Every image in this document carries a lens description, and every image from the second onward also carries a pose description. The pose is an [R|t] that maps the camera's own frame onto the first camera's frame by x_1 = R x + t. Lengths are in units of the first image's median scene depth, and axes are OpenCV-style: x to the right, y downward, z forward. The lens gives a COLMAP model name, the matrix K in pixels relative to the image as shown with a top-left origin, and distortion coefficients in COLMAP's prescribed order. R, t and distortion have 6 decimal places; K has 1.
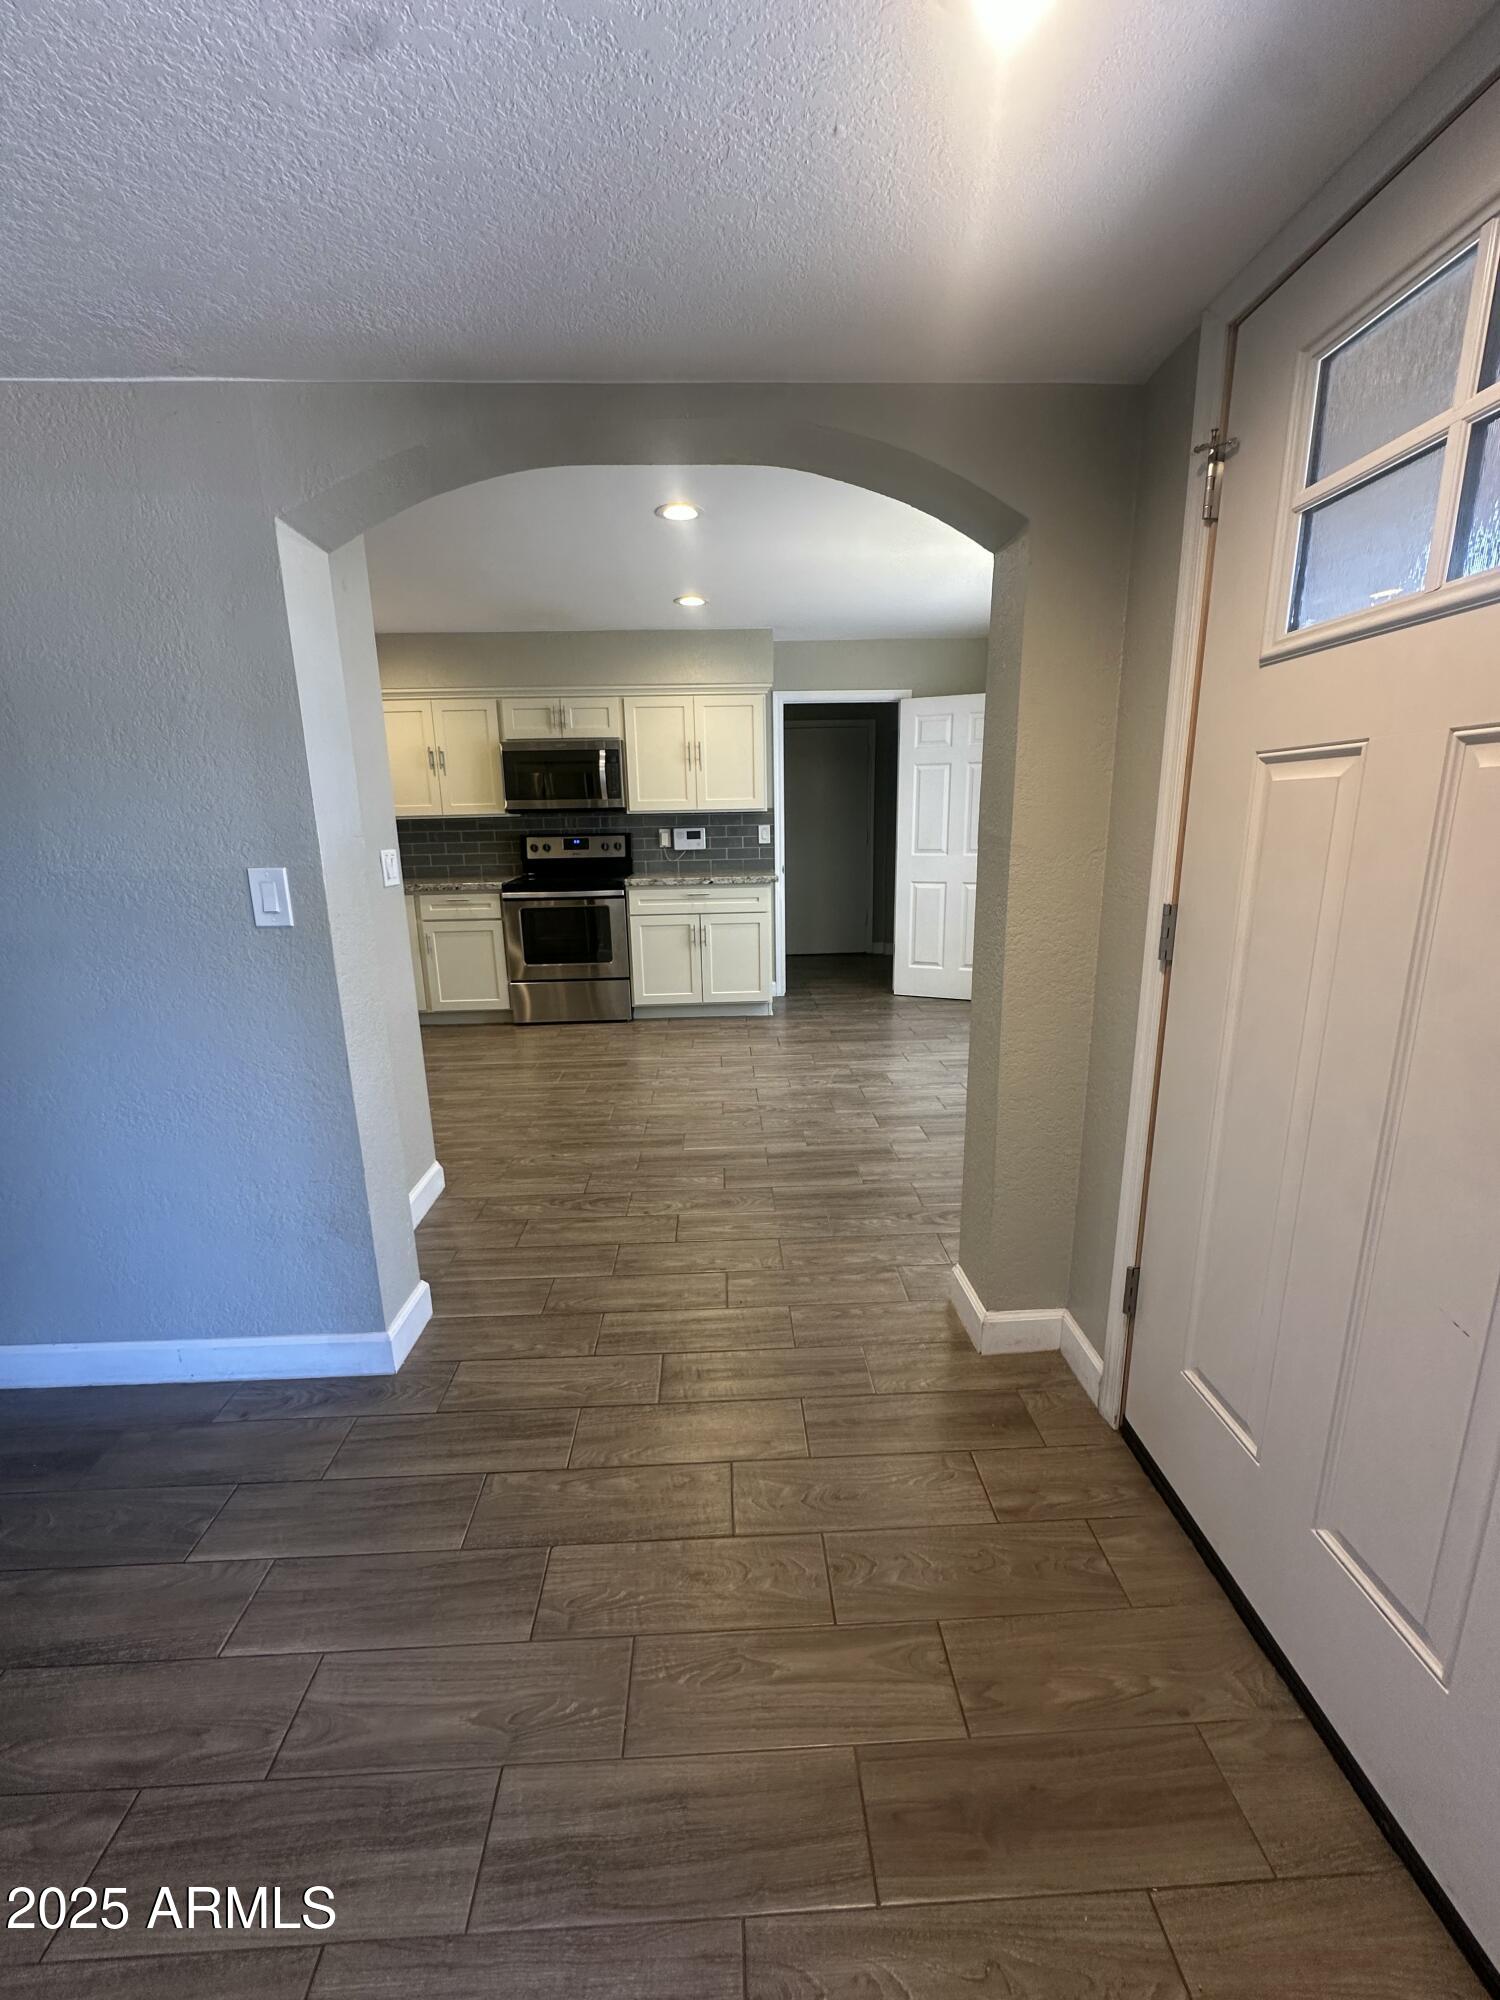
lens RADIAL K [[804.6, 0, 744.9], [0, 804.6, 999.7], [0, 0, 1]] dist [-0.004956, 0.000949]
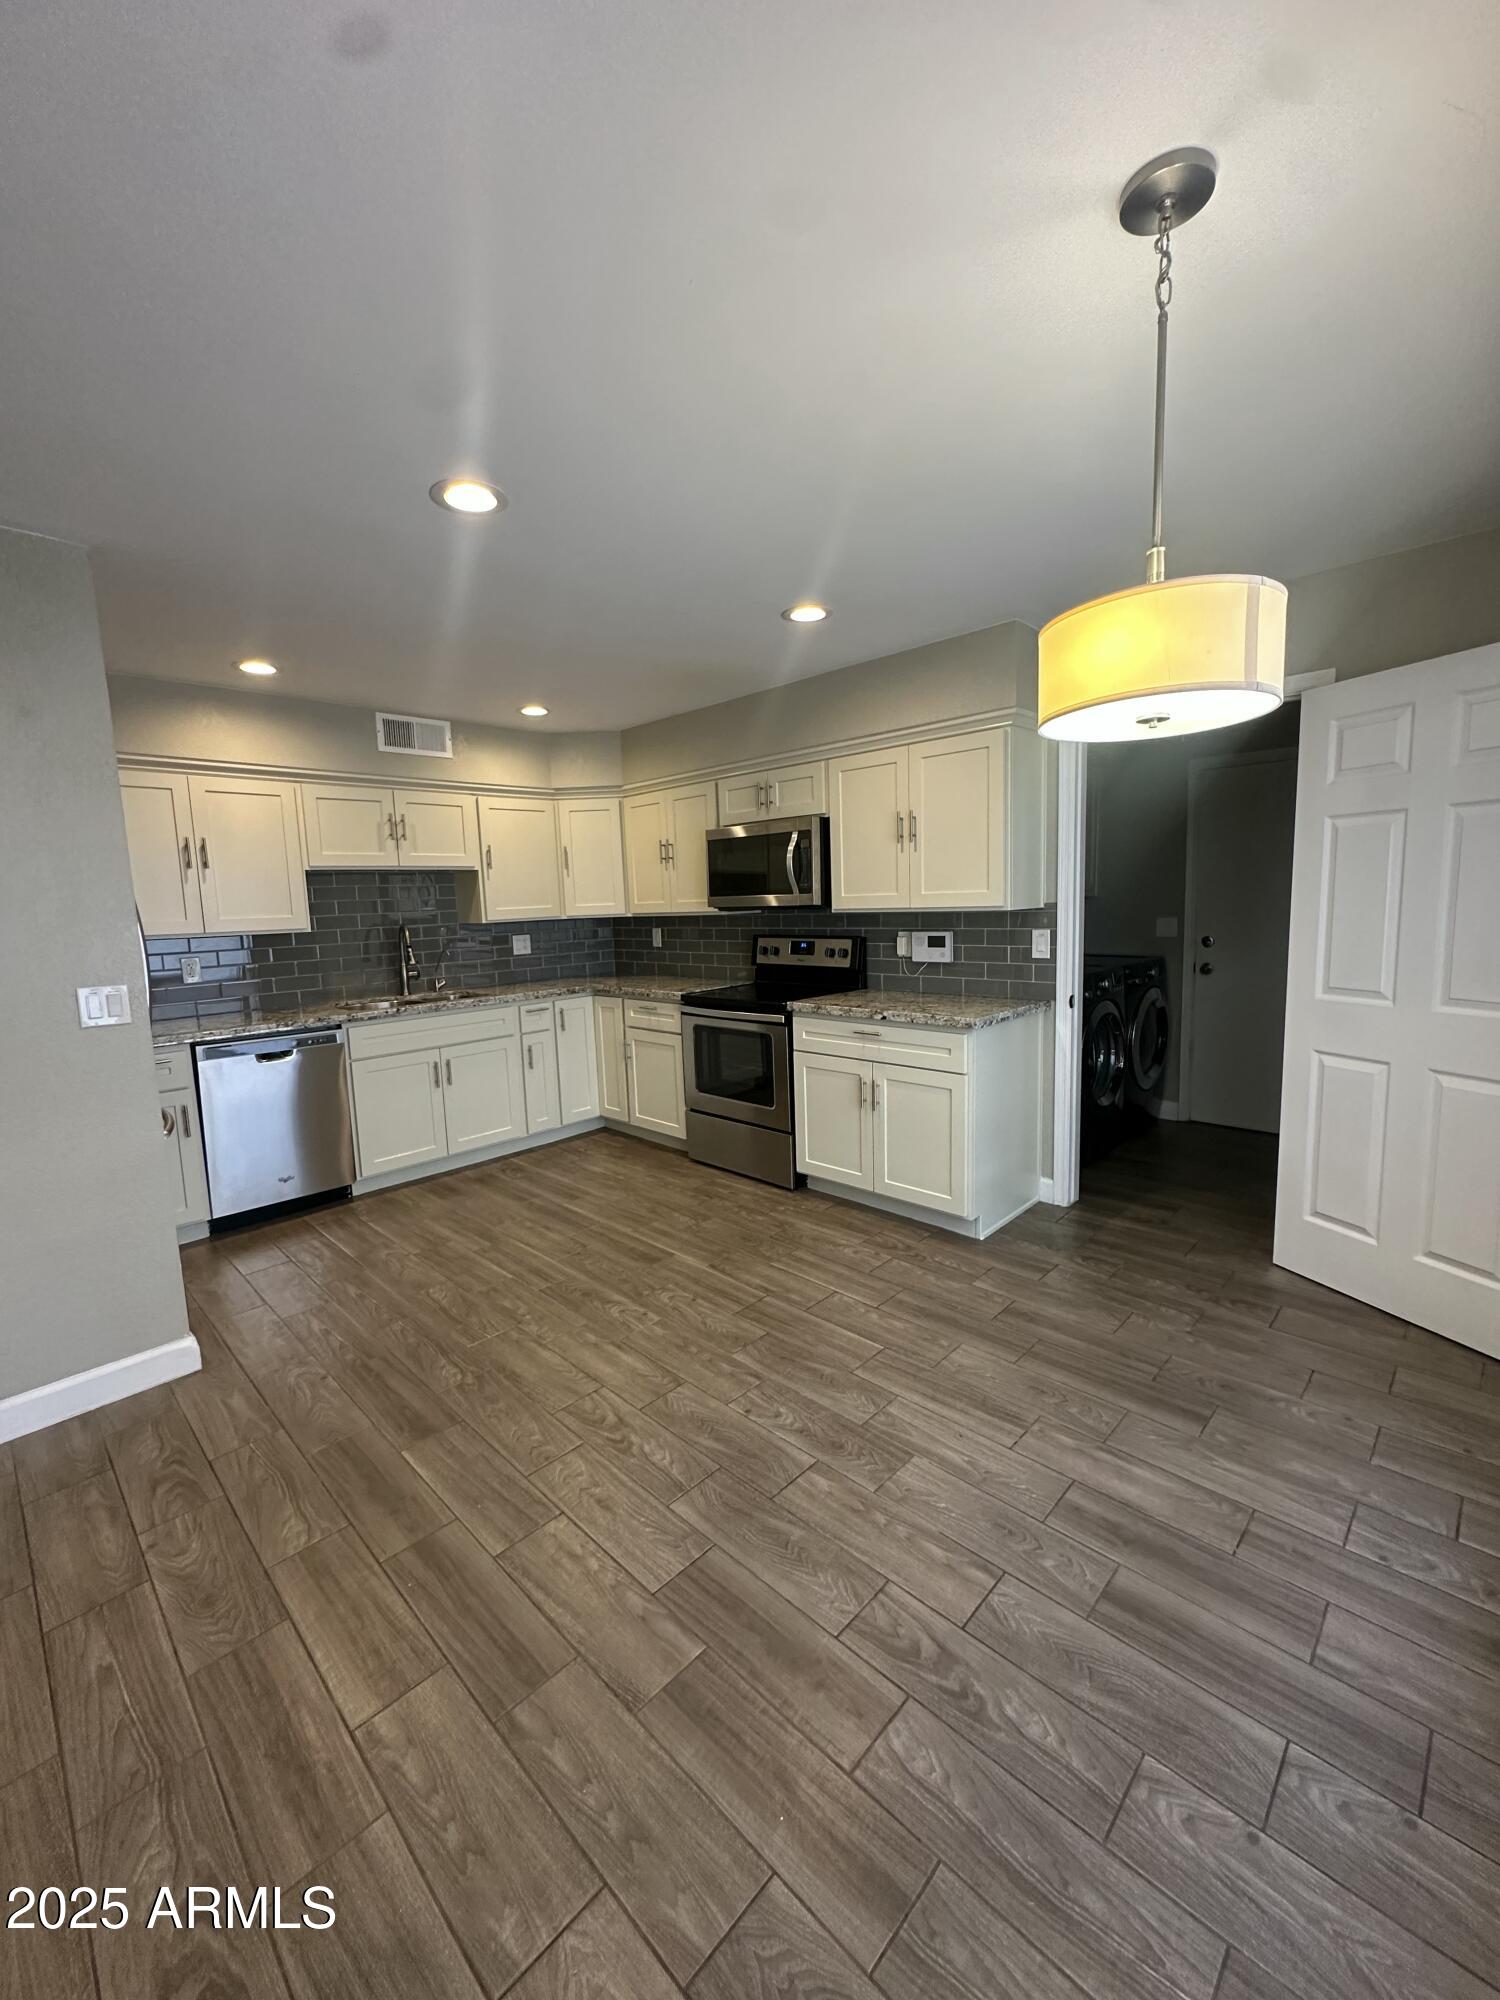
lens RADIAL K [[804.6, 0, 745.7], [0, 804.6, 996.8], [0, 0, 1]] dist [-0.004956, 0.000949]
pose [[0.686891, 0.085299, -0.721738, 0.355836], [-0.144033, 0.989368, -0.020149, -0.132397], [0.712345, 0.117794, 0.691873, 0.453499]]
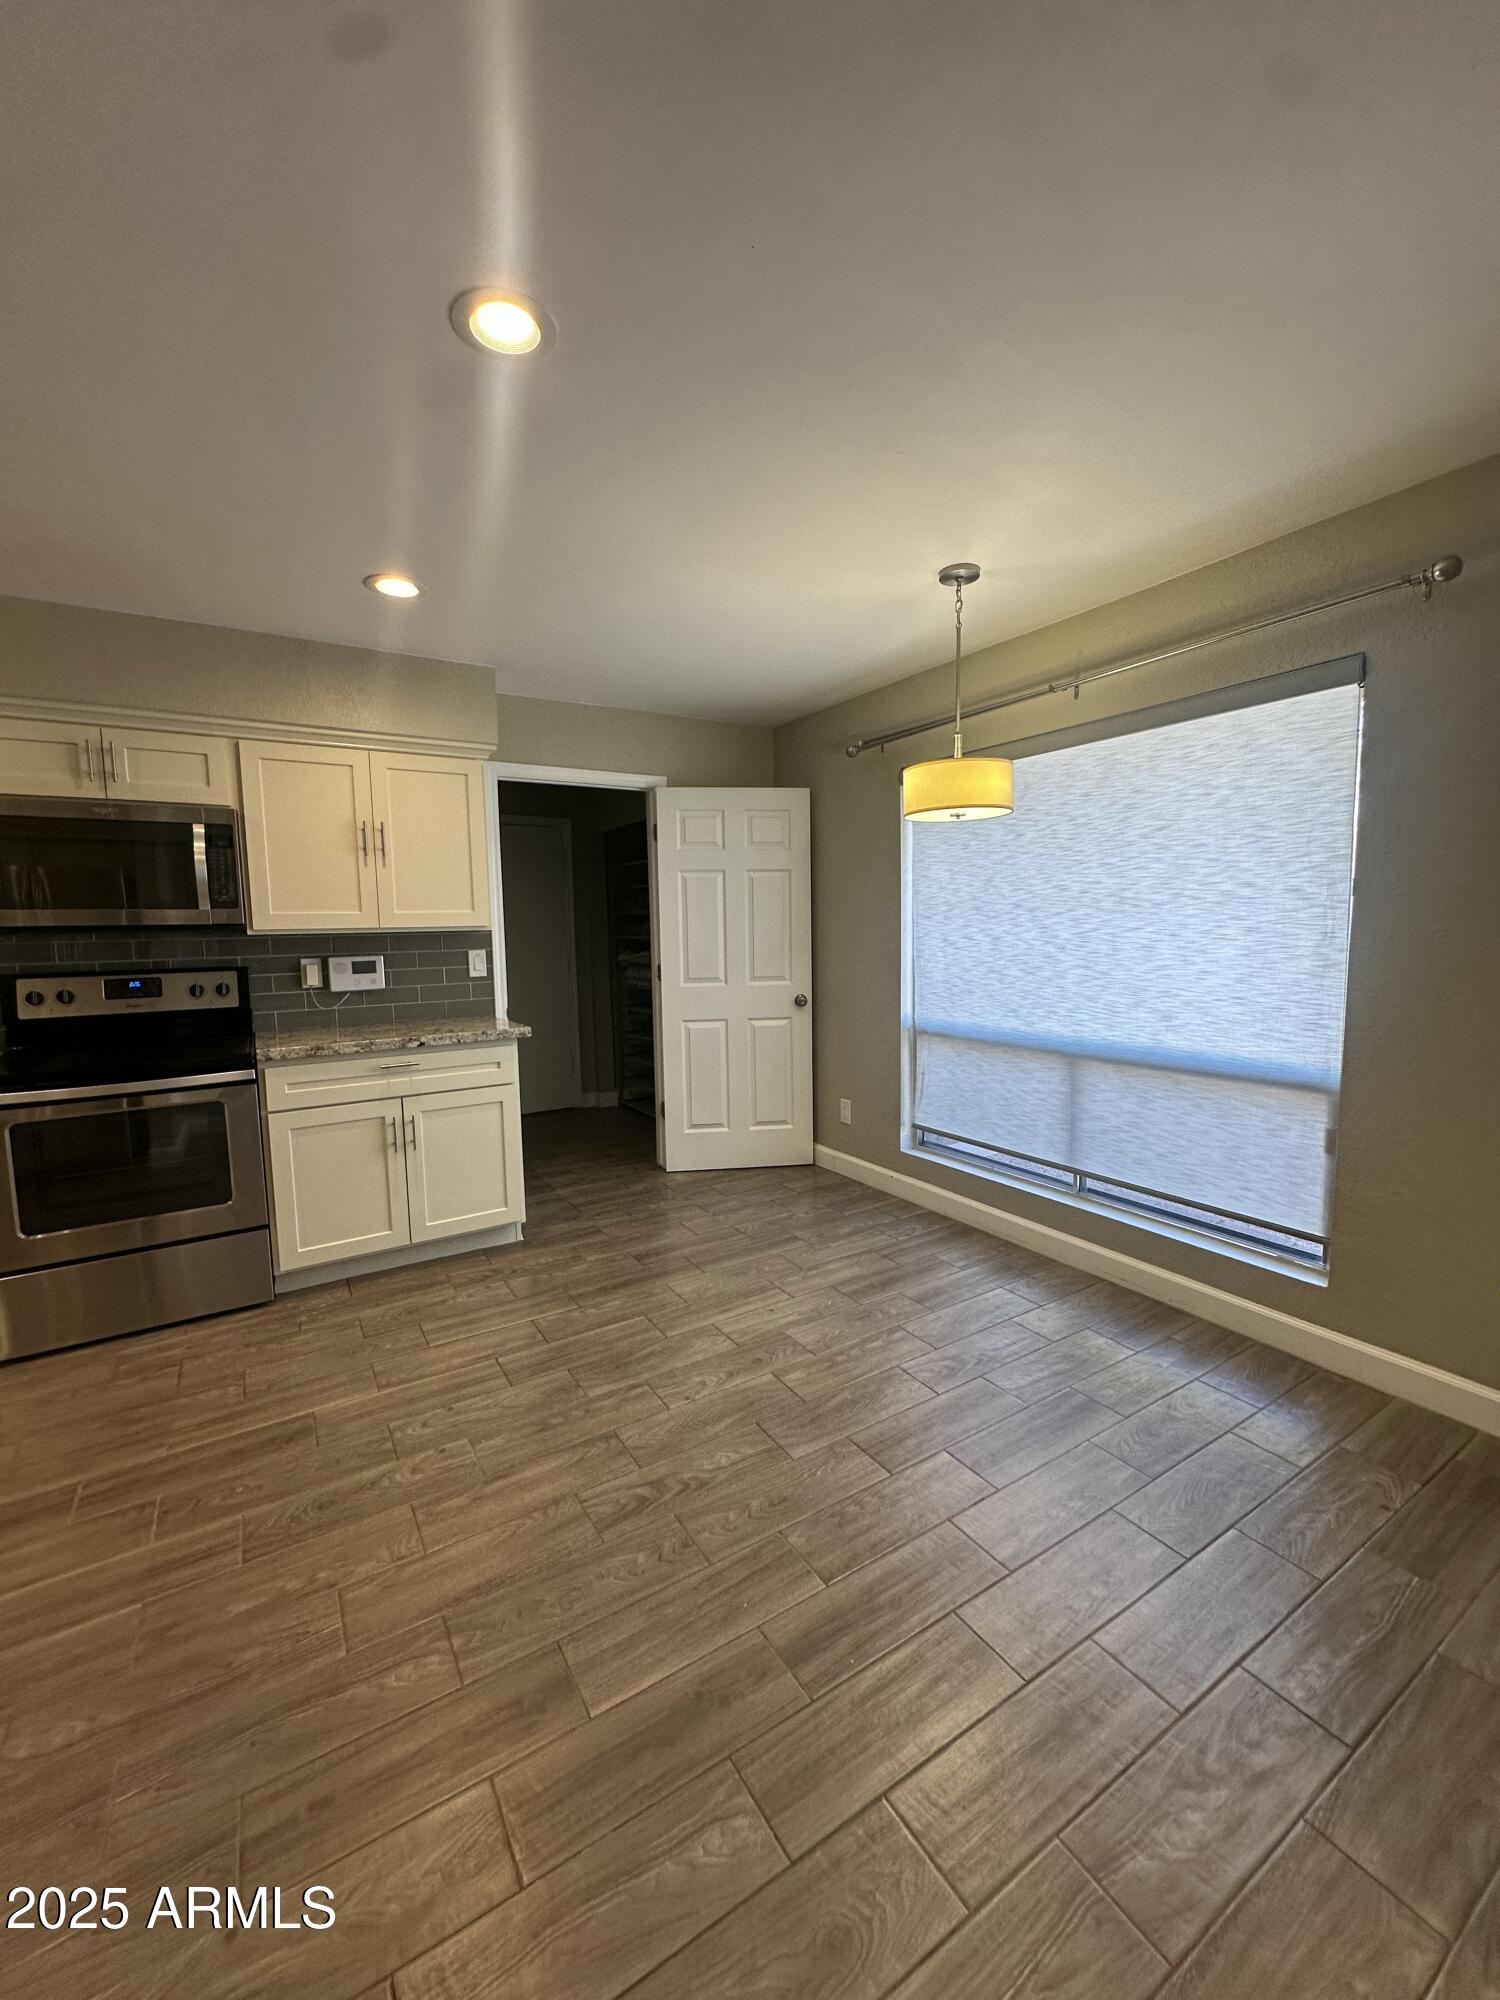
lens RADIAL K [[804.6, 0, 749.5], [0, 804.6, 997.0], [0, 0, 1]] dist [-0.004956, 0.000949]
pose [[0.866605, -0.041176, 0.497294, -0.127315], [0.113463, 0.986745, -0.116022, -0.081816], [-0.485924, 0.156969, 0.859790, 0.347185]]
